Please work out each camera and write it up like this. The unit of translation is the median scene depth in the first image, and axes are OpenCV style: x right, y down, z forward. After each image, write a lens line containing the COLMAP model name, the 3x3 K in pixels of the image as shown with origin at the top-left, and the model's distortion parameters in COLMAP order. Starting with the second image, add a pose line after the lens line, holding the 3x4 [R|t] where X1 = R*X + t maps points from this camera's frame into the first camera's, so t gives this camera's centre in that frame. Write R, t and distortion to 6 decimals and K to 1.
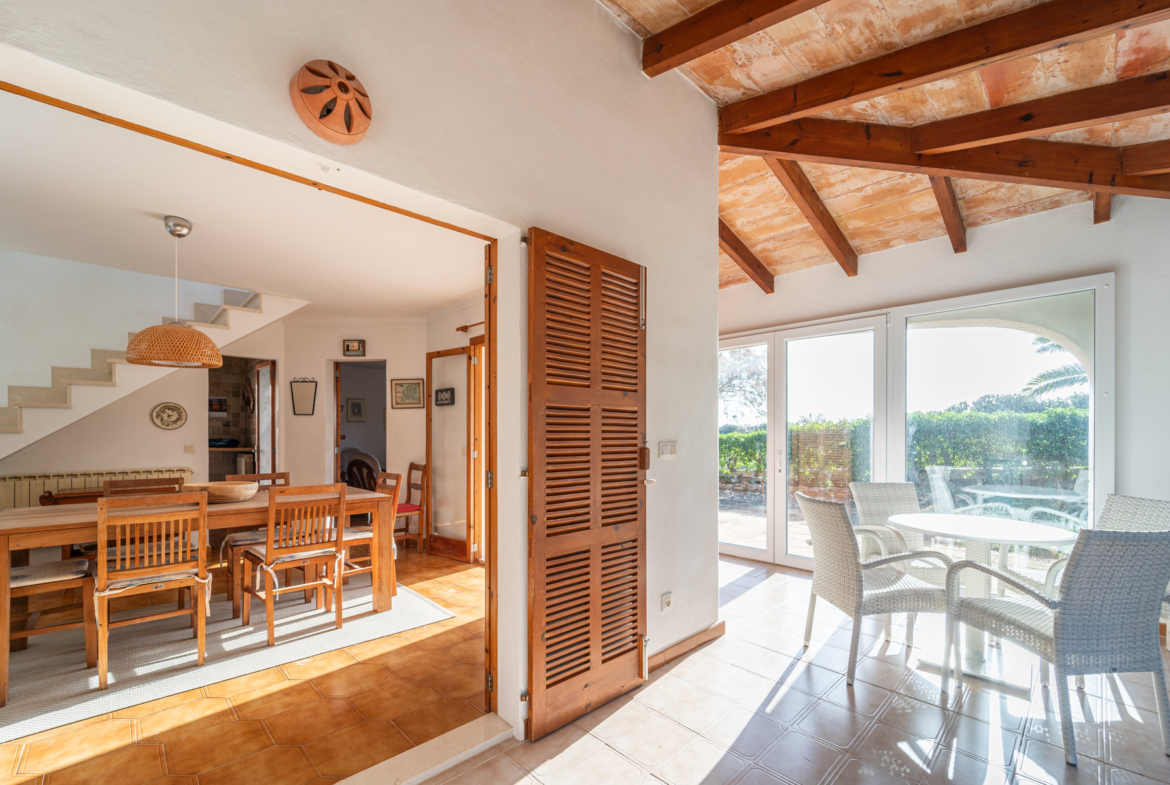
lens RADIAL K [[485.9, 0, 587.6], [0, 485.9, 439.4], [0, 0, 1]] dist [-0.001259, -0.000661]
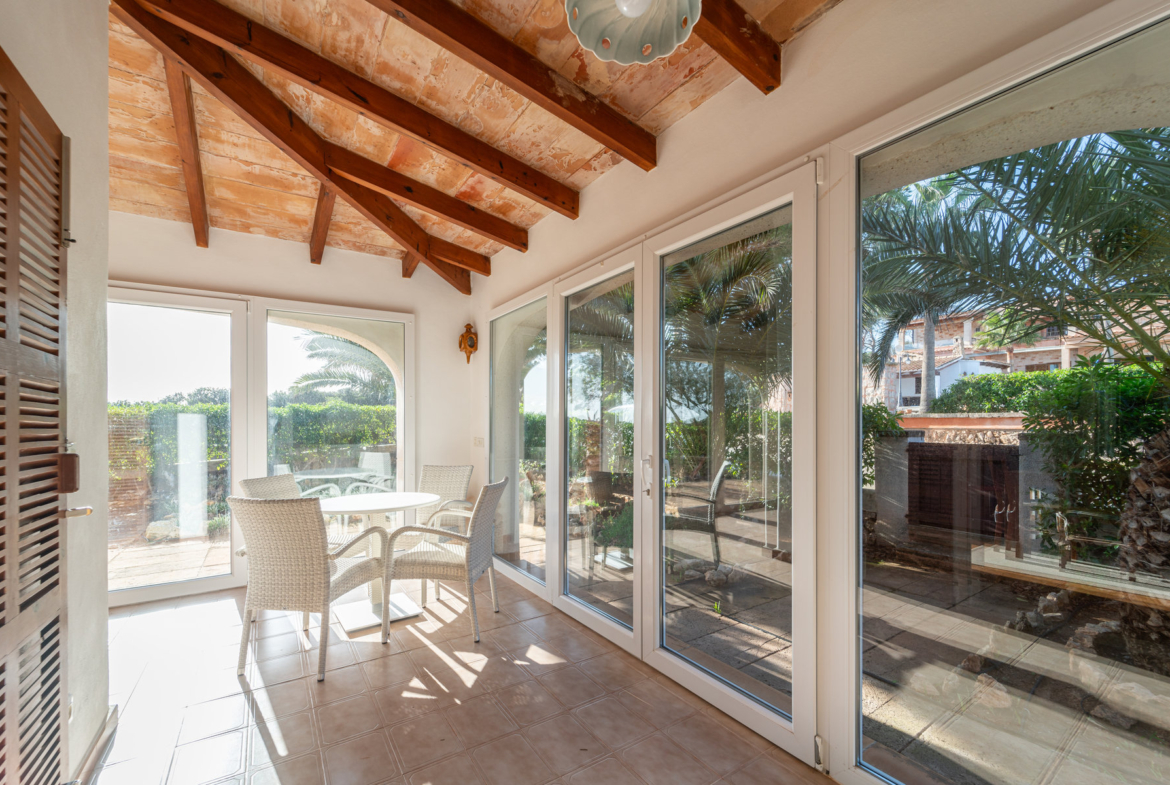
lens RADIAL K [[481.6, 0, 586.5], [0, 481.6, 426.4], [0, 0, 1]] dist [-0.000836, -0.000085]
pose [[0.177499, -0.010728, 0.984063, -0.285014], [0.020722, 0.999760, 0.007162, -0.006235], [-0.983903, 0.019120, 0.177679, 0.255893]]
